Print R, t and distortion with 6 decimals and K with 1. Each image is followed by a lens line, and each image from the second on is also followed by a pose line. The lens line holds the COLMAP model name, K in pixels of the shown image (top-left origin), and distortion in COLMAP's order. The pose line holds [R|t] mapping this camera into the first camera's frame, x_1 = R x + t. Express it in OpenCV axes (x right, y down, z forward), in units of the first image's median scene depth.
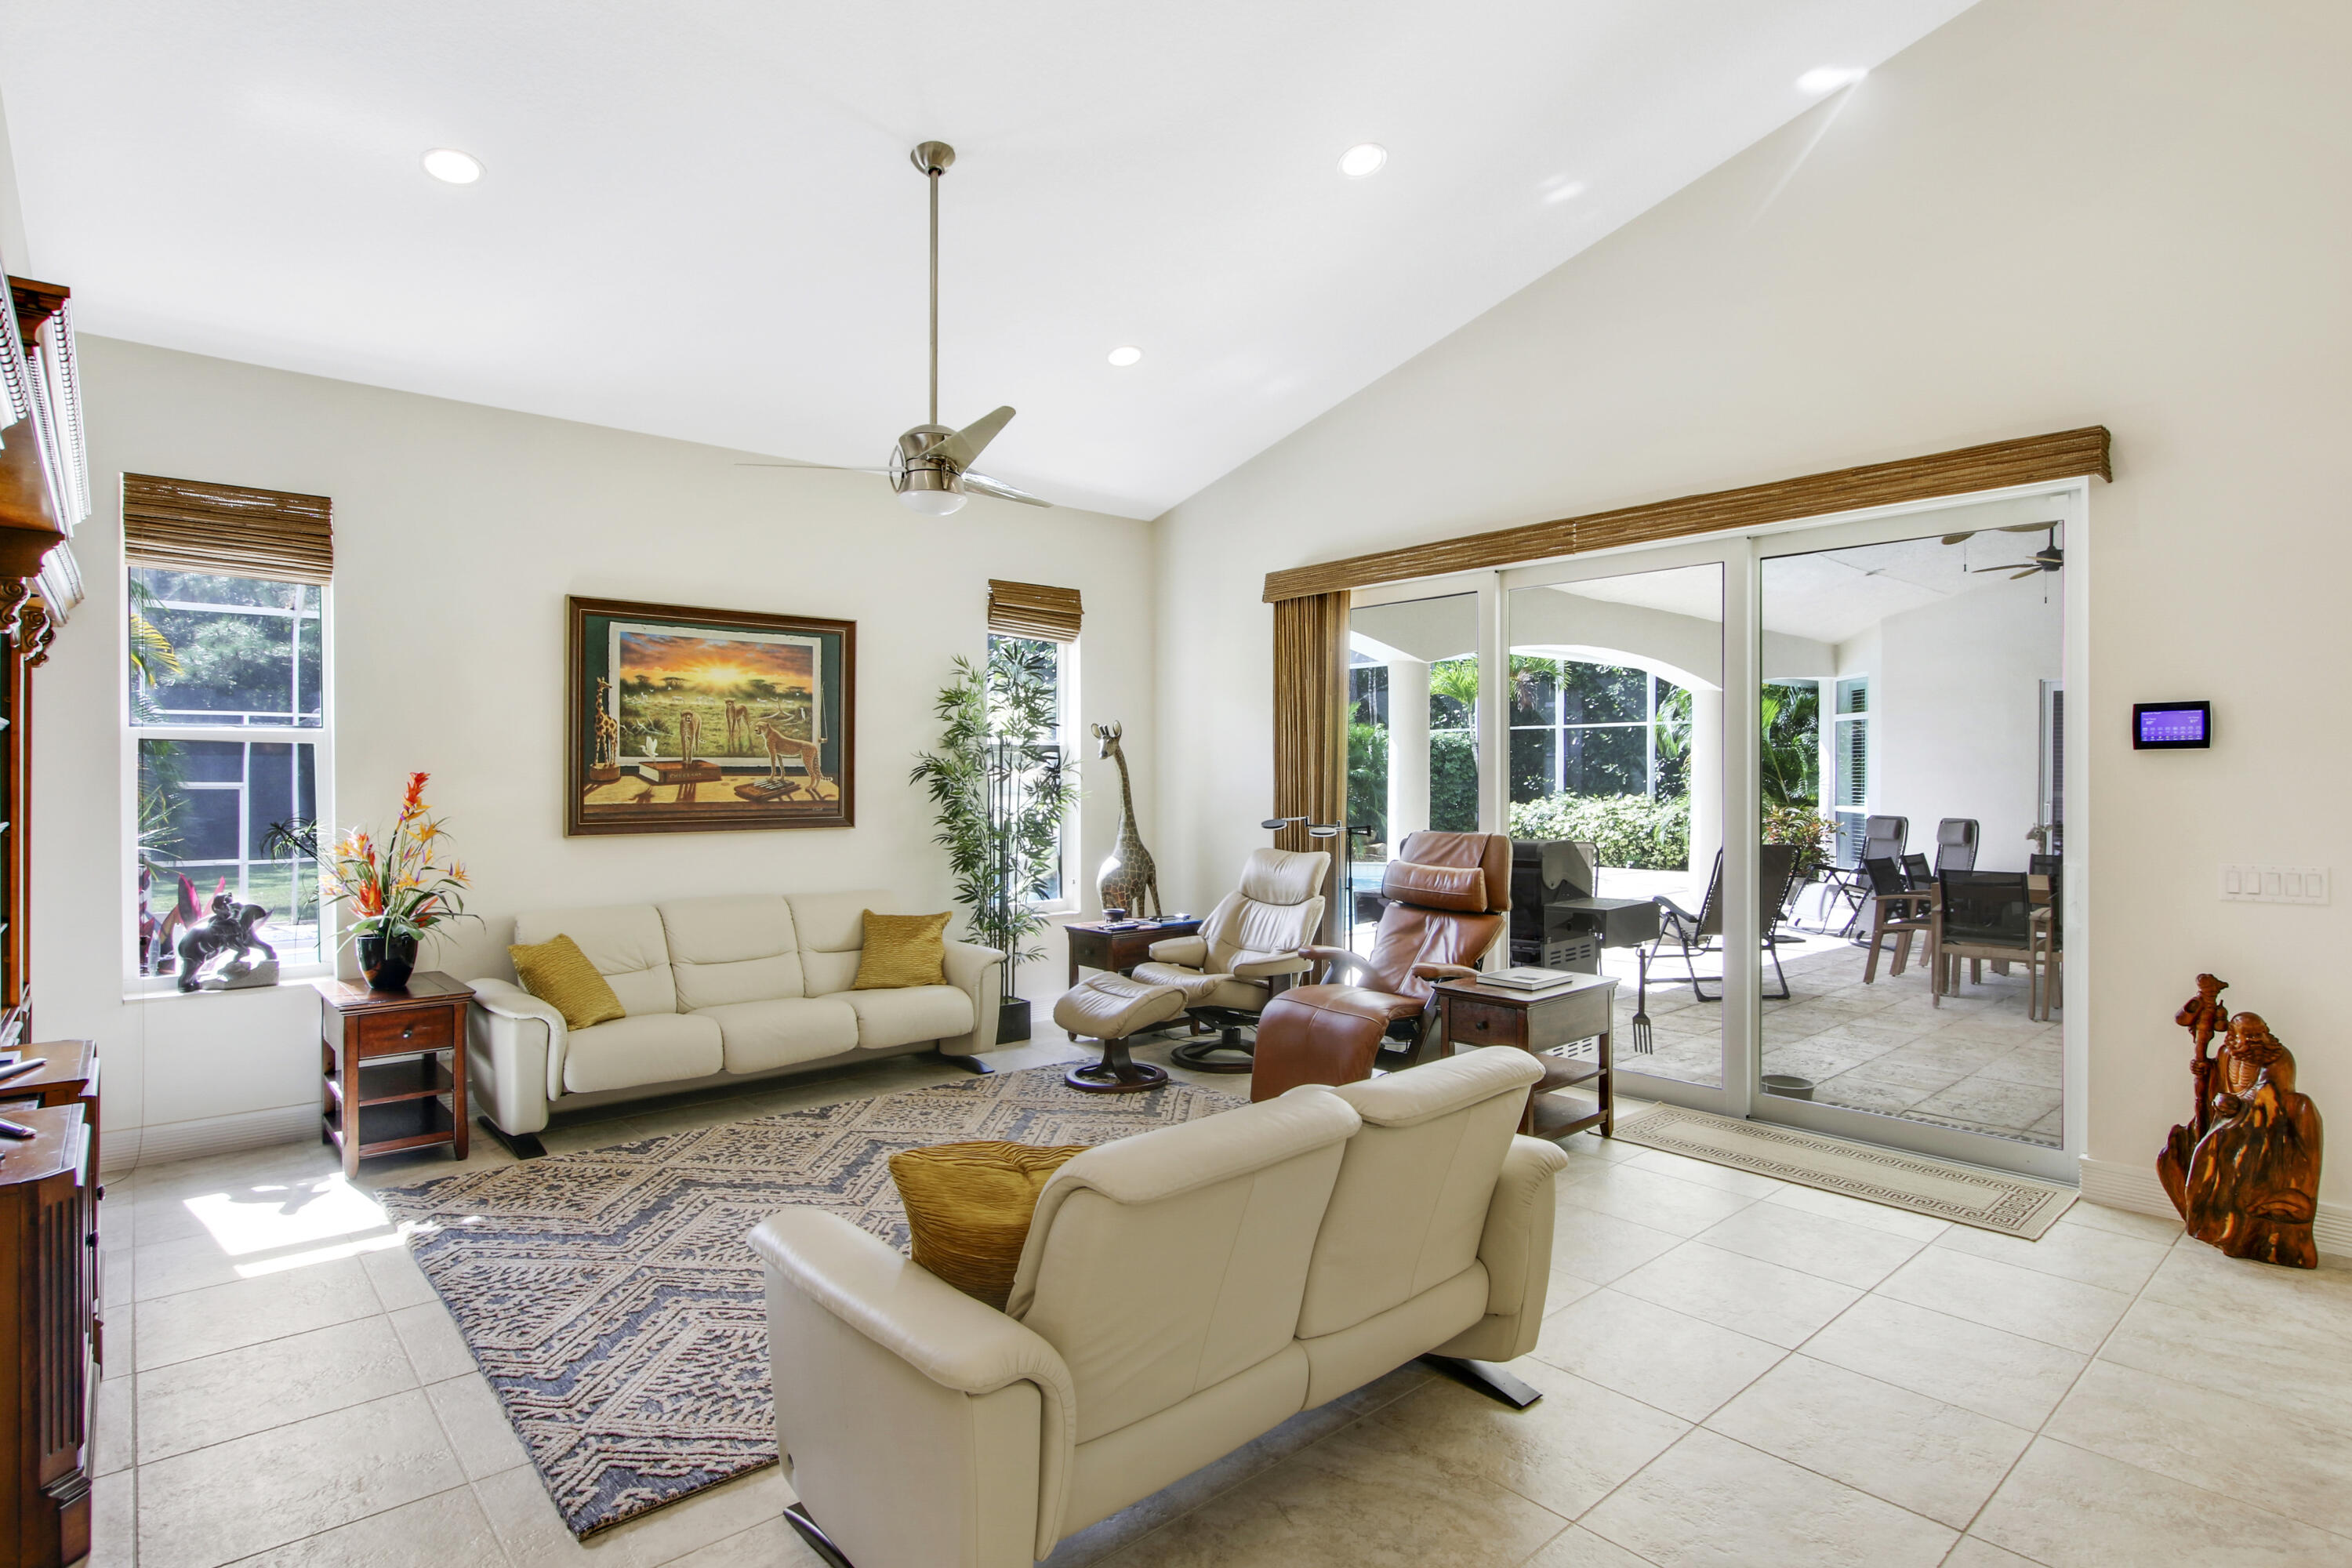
lens RADIAL K [[1215.9, 0, 1179.3], [0, 1215.9, 779.7], [0, 0, 1]] dist [-0.011694, 0.000801]
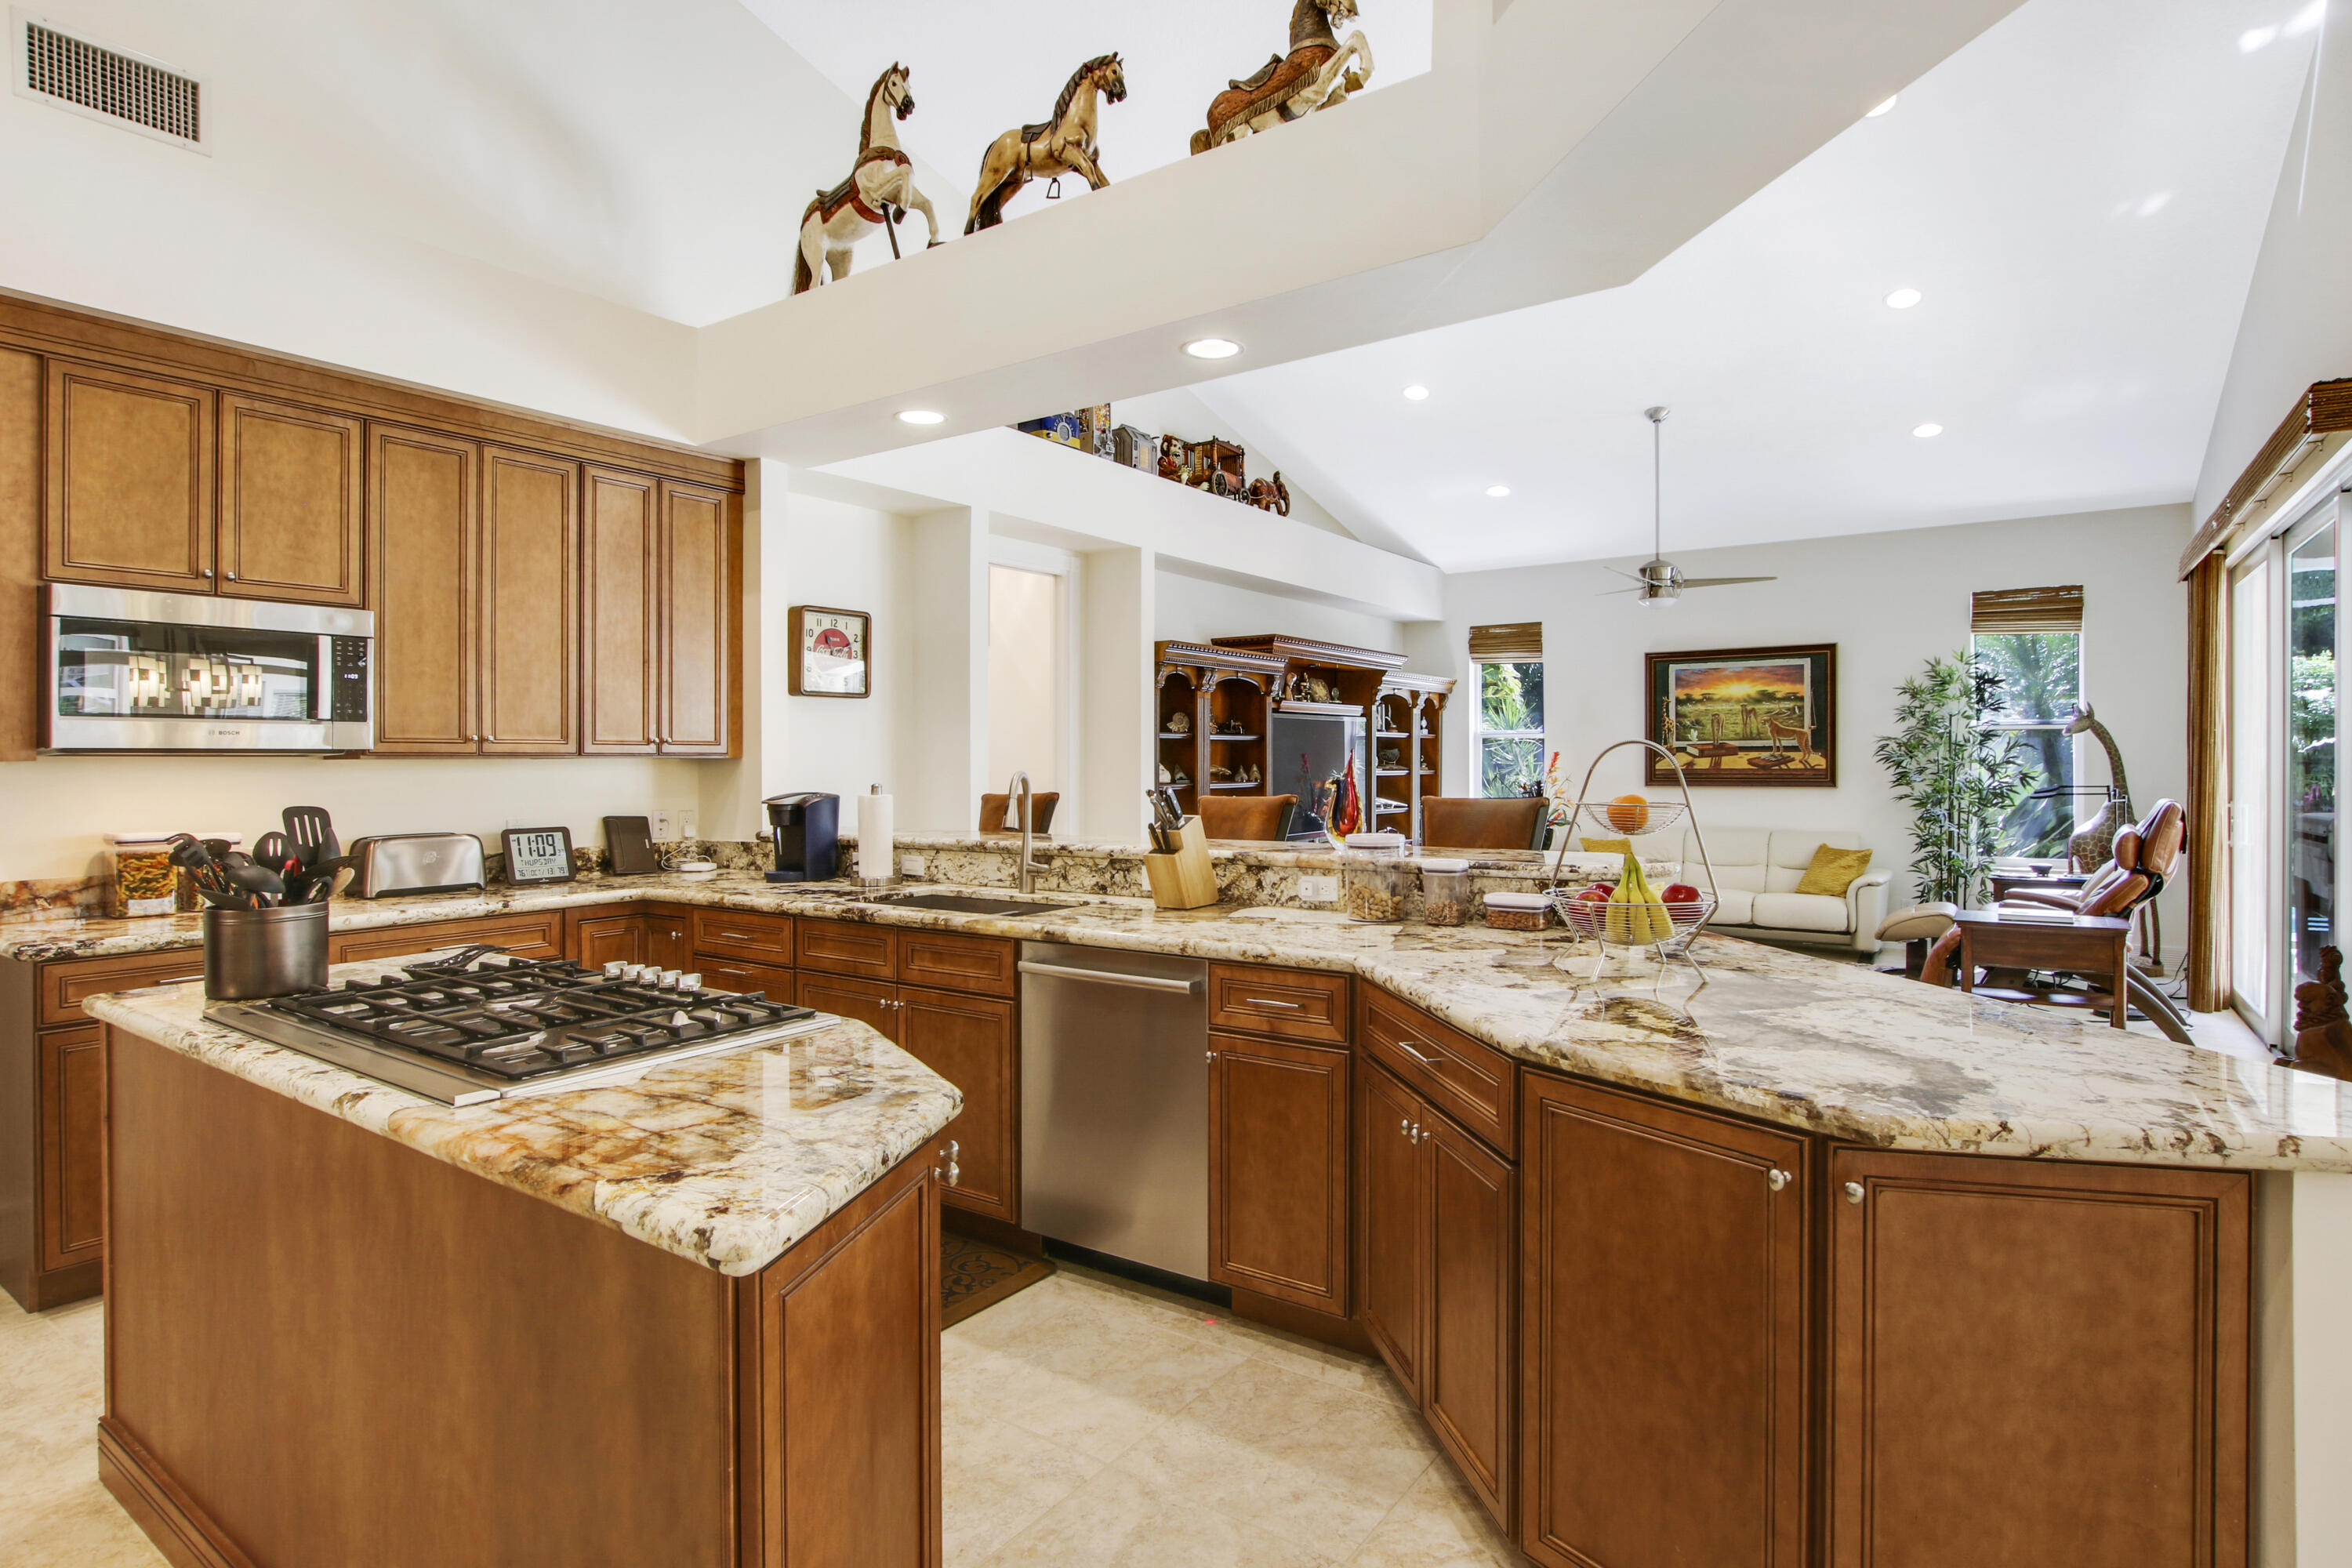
lens RADIAL K [[1210.2, 0, 1198.5], [0, 1210.2, 766.2], [0, 0, 1]] dist [-0.015389, 0.001093]
pose [[0.236204, 0.005441, -0.971688, 1.015378], [0.000390, 0.999984, 0.005694, 0.006230], [0.971703, -0.001724, 0.236198, -0.069790]]
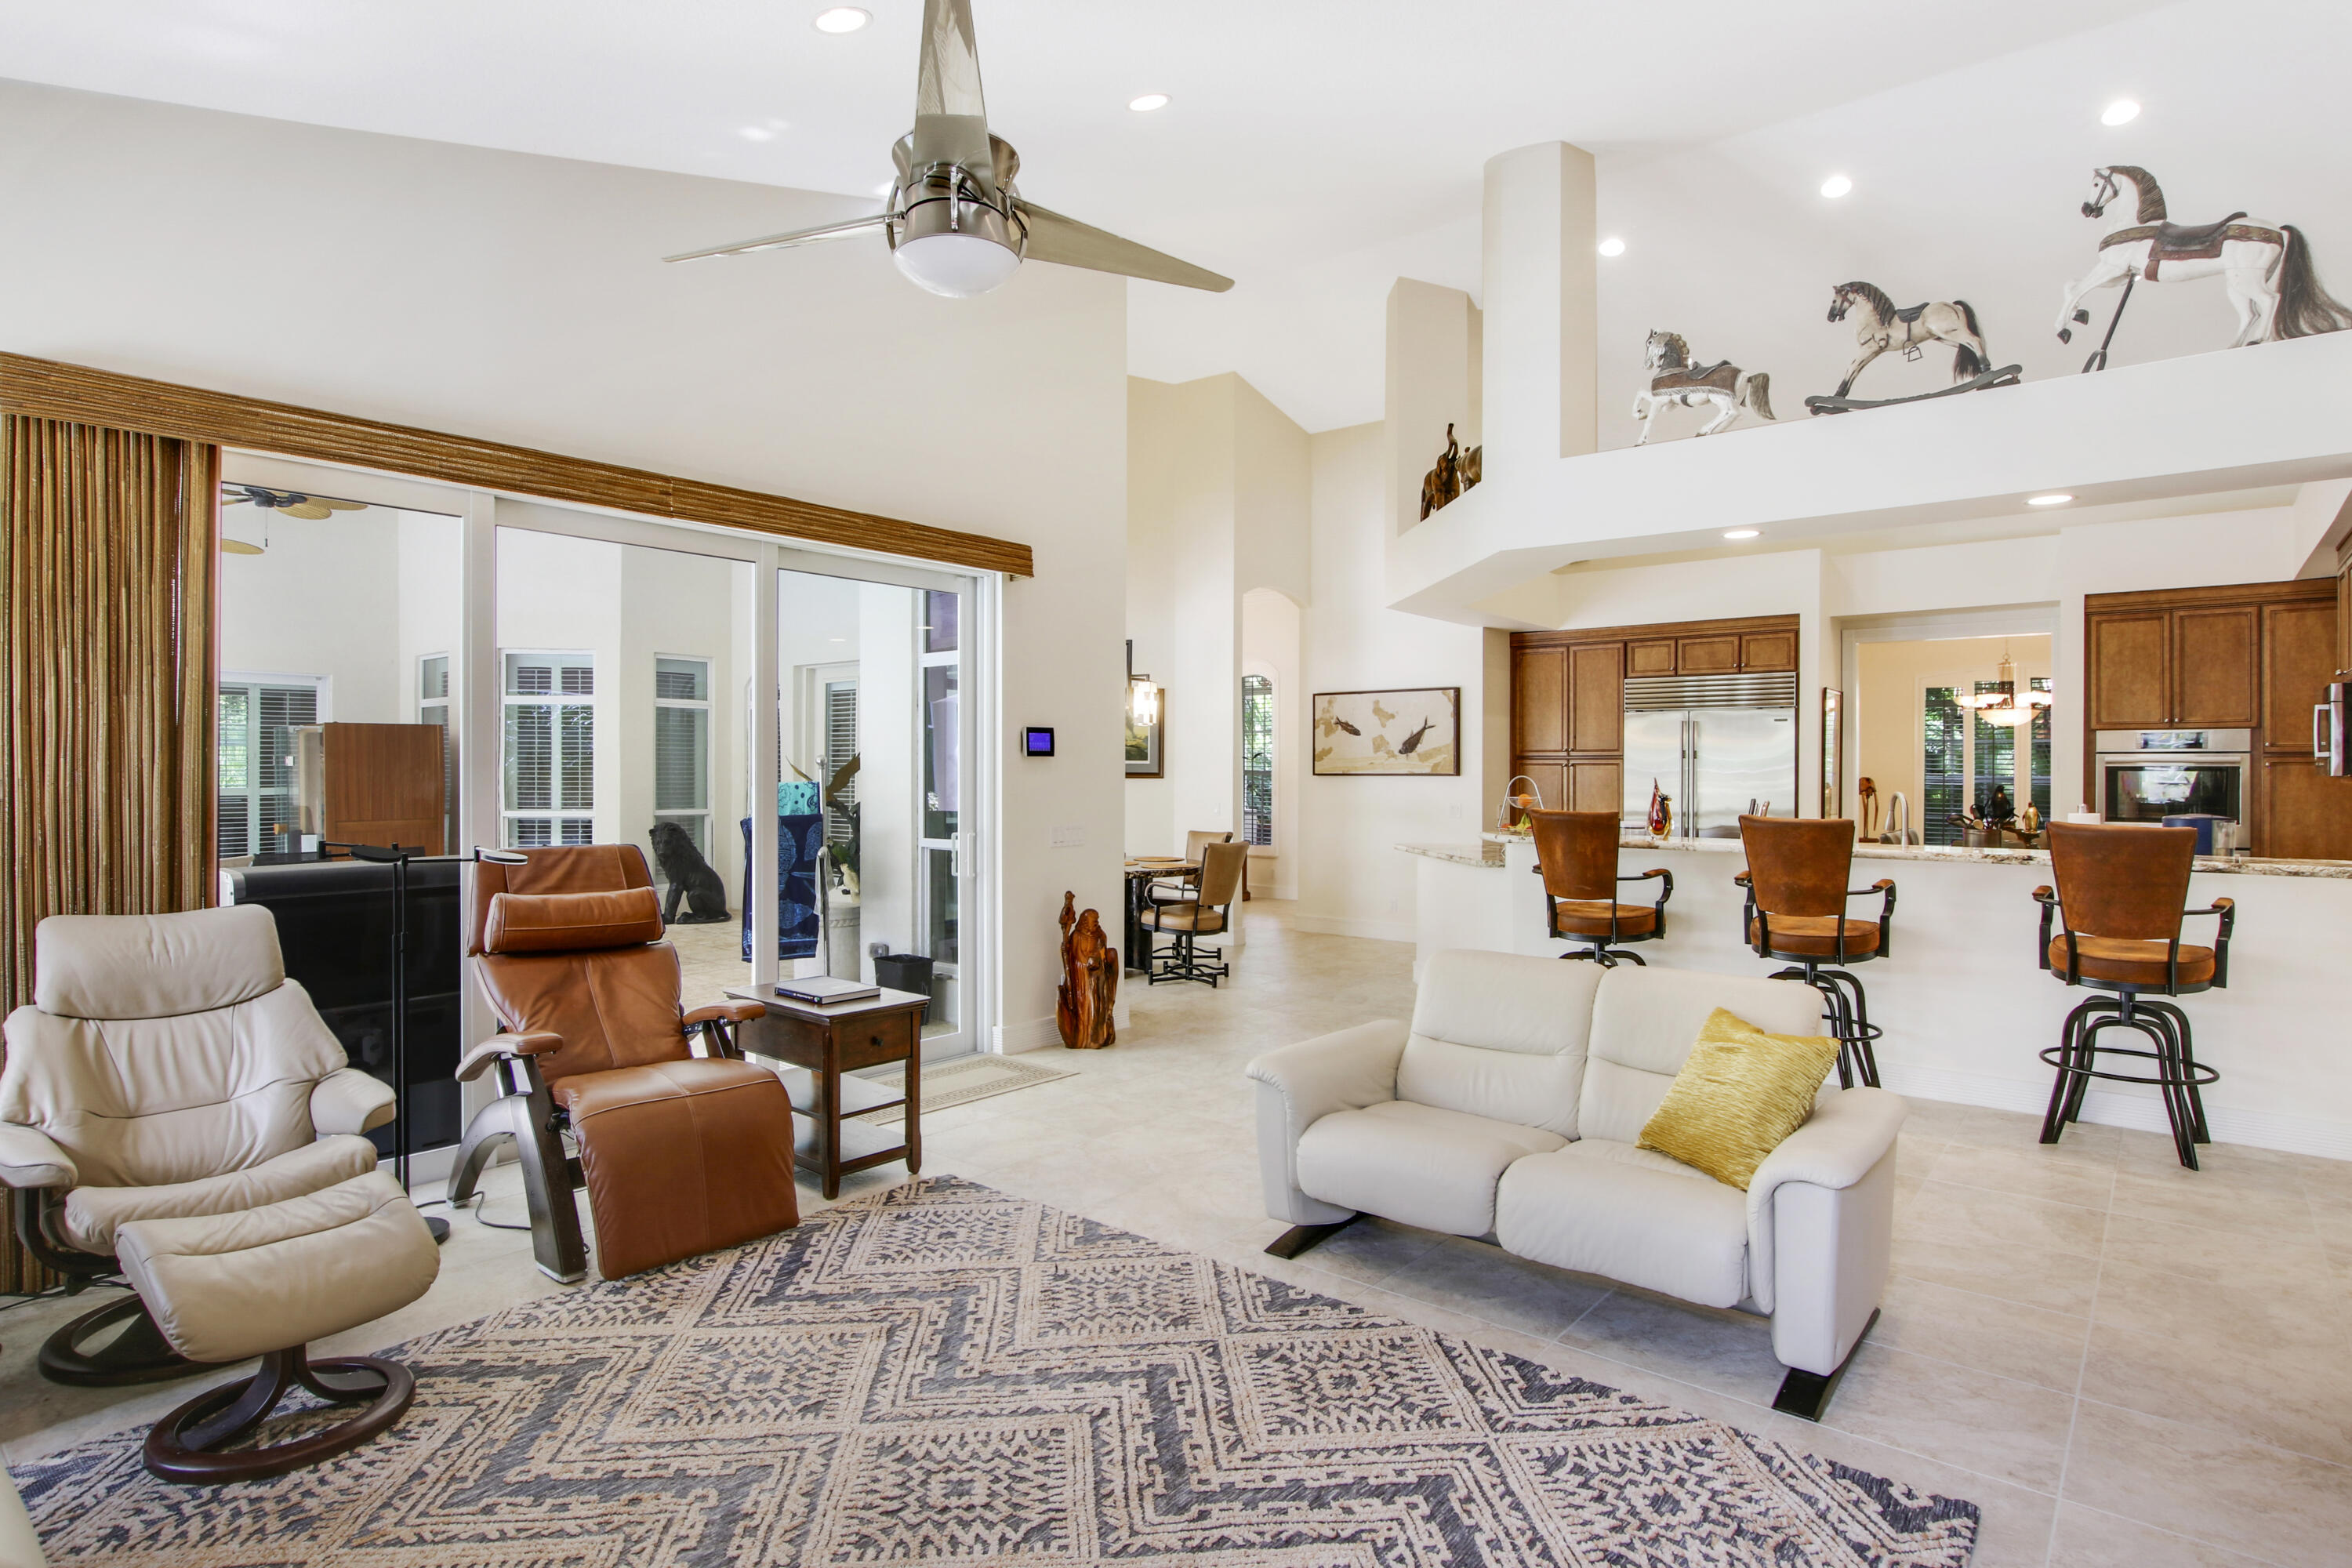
lens RADIAL K [[1215.9, 0, 1179.3], [0, 1215.9, 779.7], [0, 0, 1]] dist [-0.011694, 0.000801]
pose [[-0.155238, -0.003199, 0.987872, -0.549108], [0.000824, 0.999994, 0.003368, -0.000092], [-0.987877, 0.001336, -0.155235, 0.716890]]
